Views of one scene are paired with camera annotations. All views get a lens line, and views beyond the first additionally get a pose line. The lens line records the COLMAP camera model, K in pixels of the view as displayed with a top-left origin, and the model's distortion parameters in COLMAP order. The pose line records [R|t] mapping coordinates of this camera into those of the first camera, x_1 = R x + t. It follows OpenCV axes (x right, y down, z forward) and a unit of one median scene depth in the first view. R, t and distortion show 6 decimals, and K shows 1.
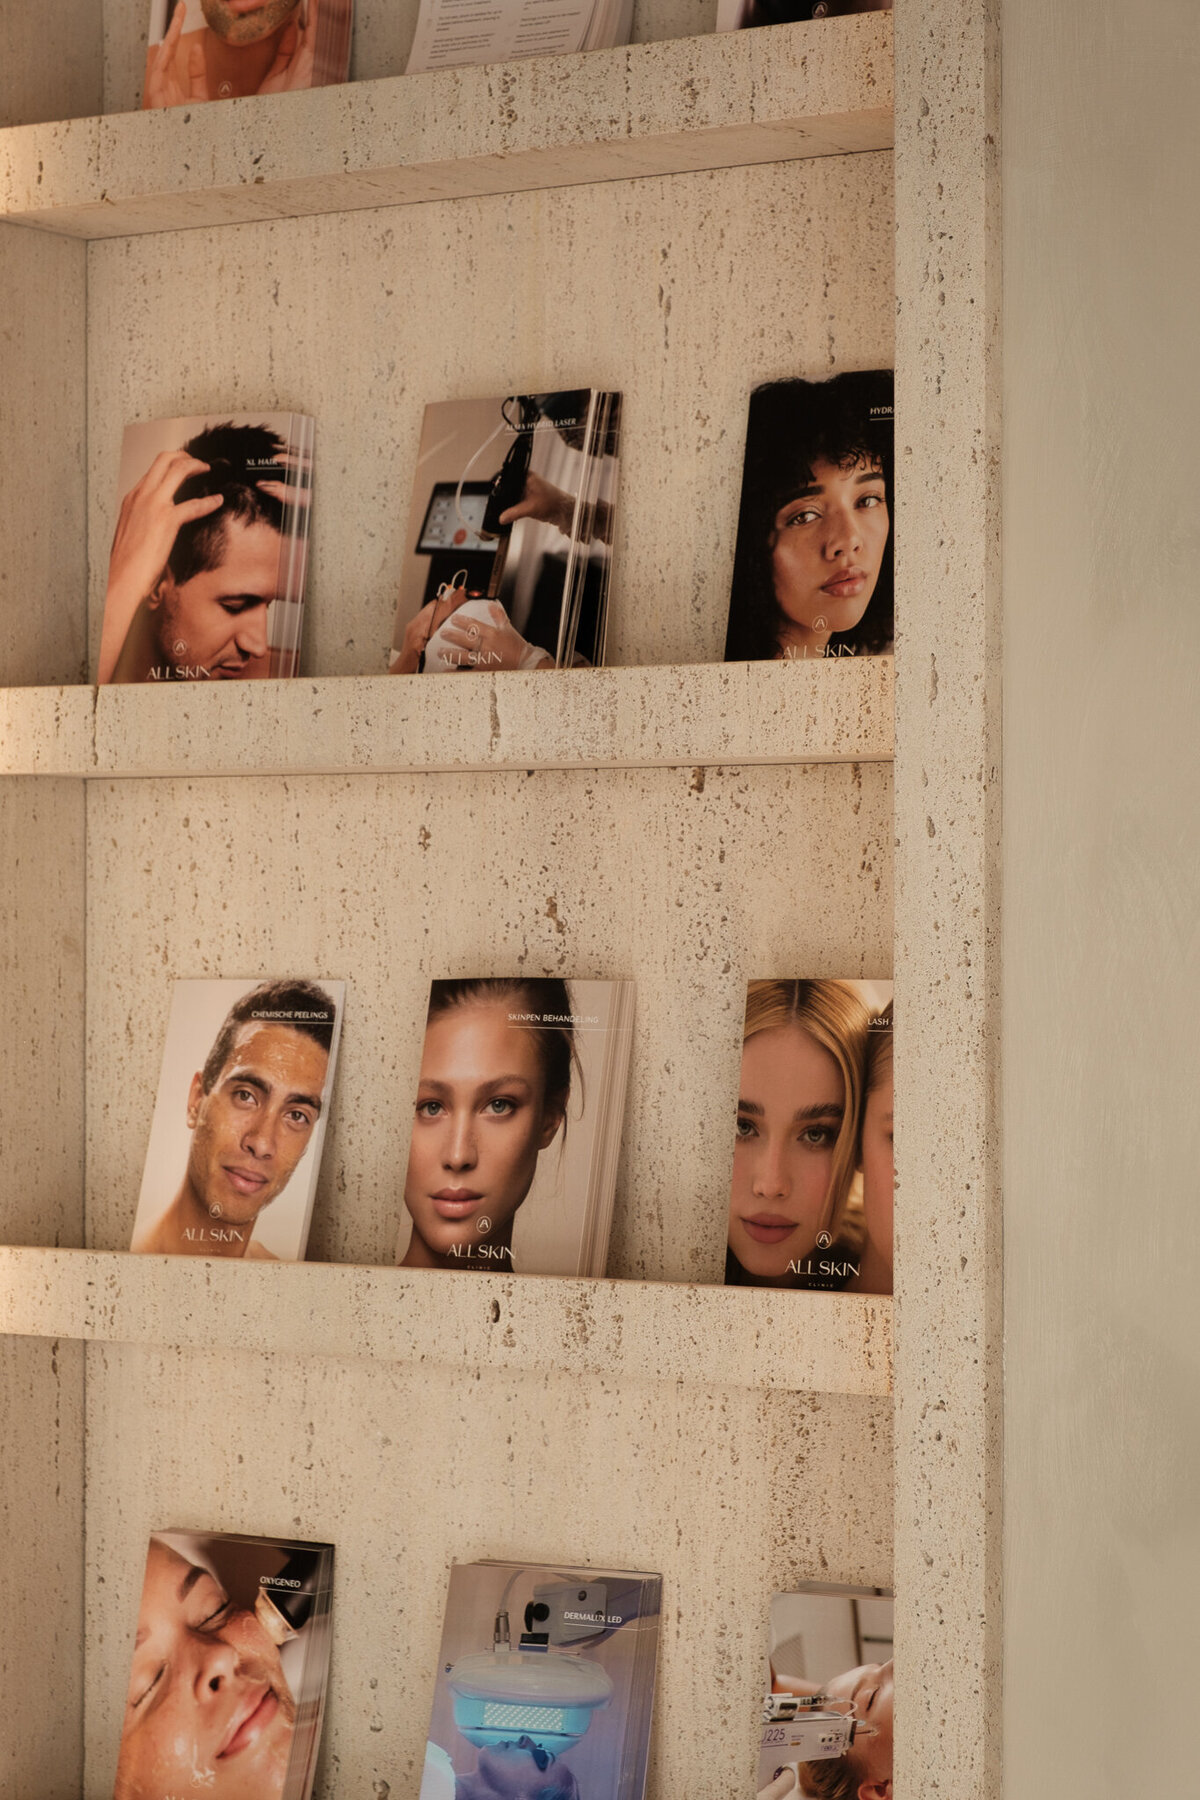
lens RADIAL K [[4236.9, 0, 600.5], [0, 4236.9, 857.3], [0, 0, 1]] dist [0.159795, -3.040780]
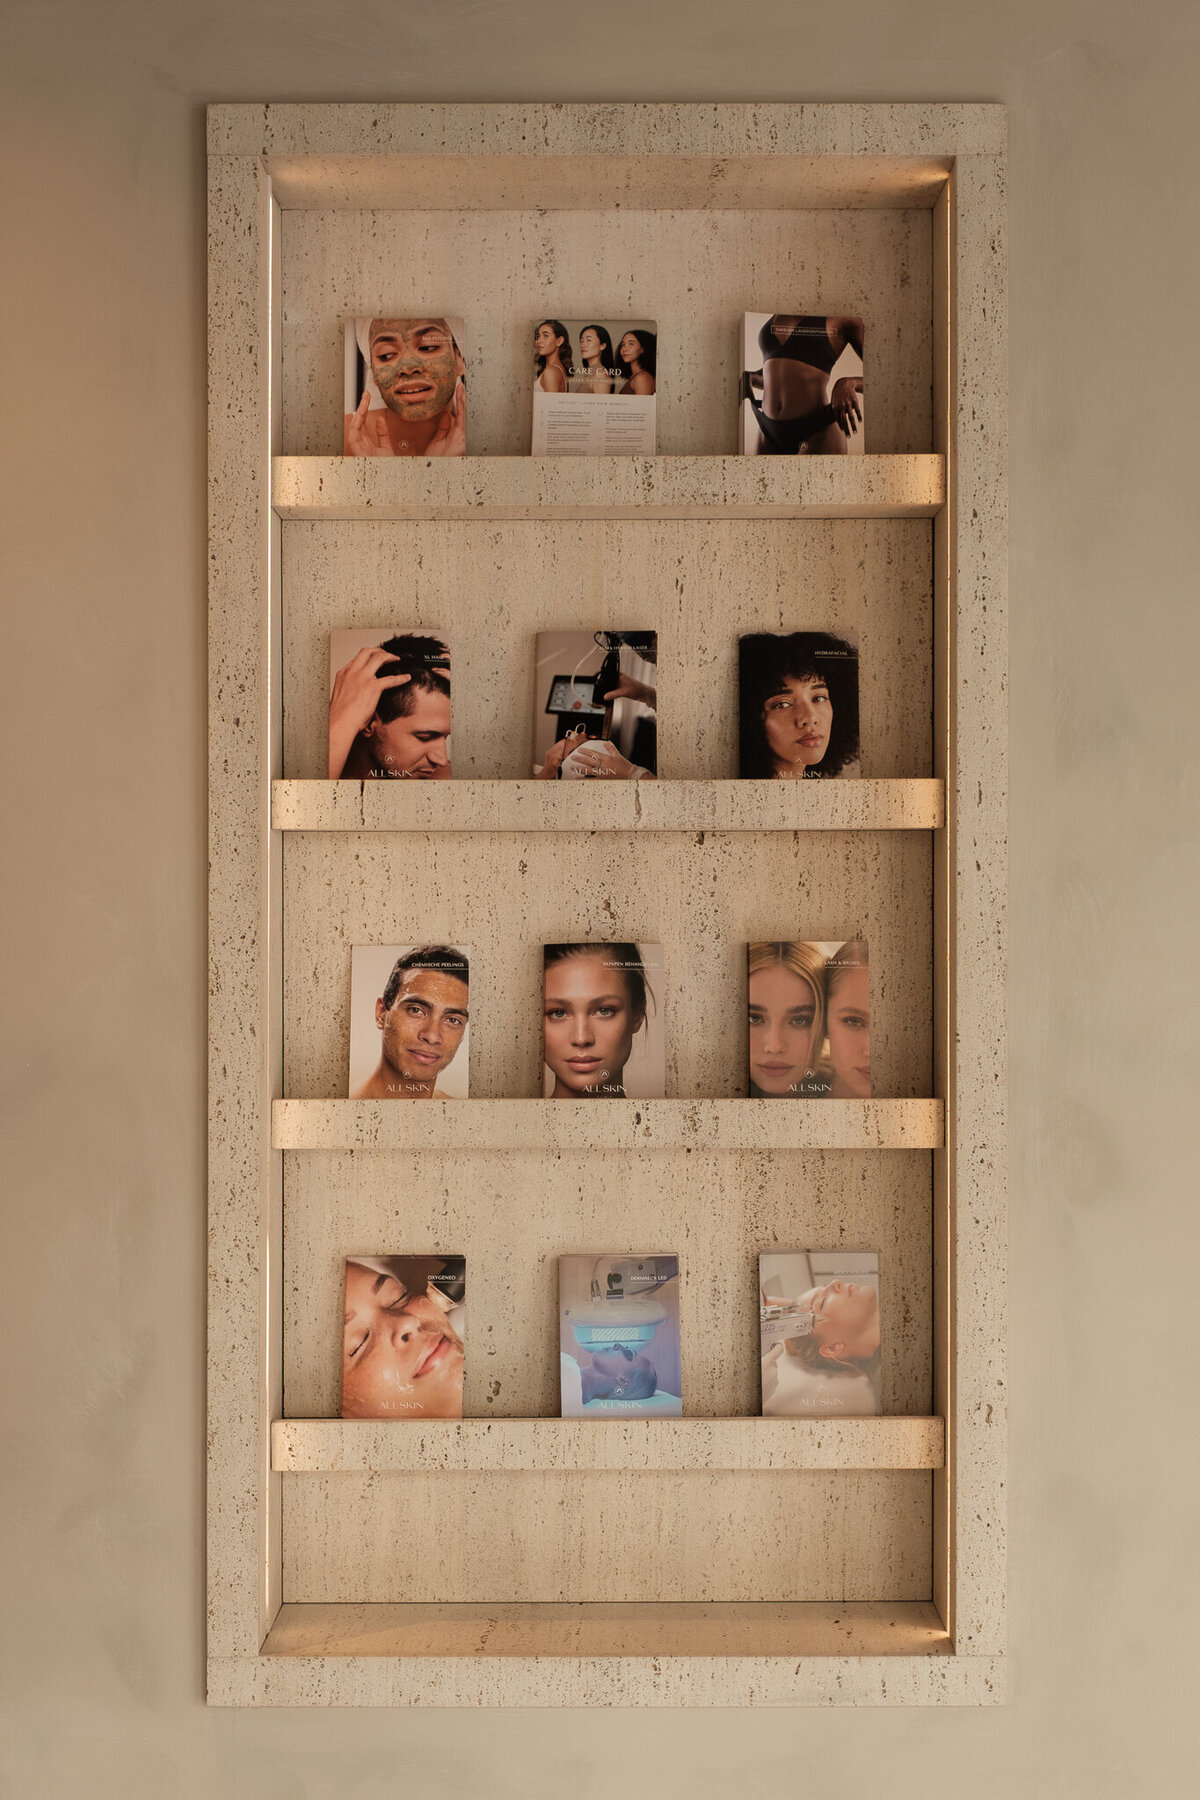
lens RADIAL K [[2653.7, 0, 628.3], [0, 2653.7, 952.5], [0, 0, 1]] dist [0.002131, -0.147047]
pose [[0.839482, -0.011343, 0.543269, -0.642319], [-0.005548, 0.999551, 0.029444, -0.001819], [-0.543360, -0.027732, 0.839042, 0.010263]]
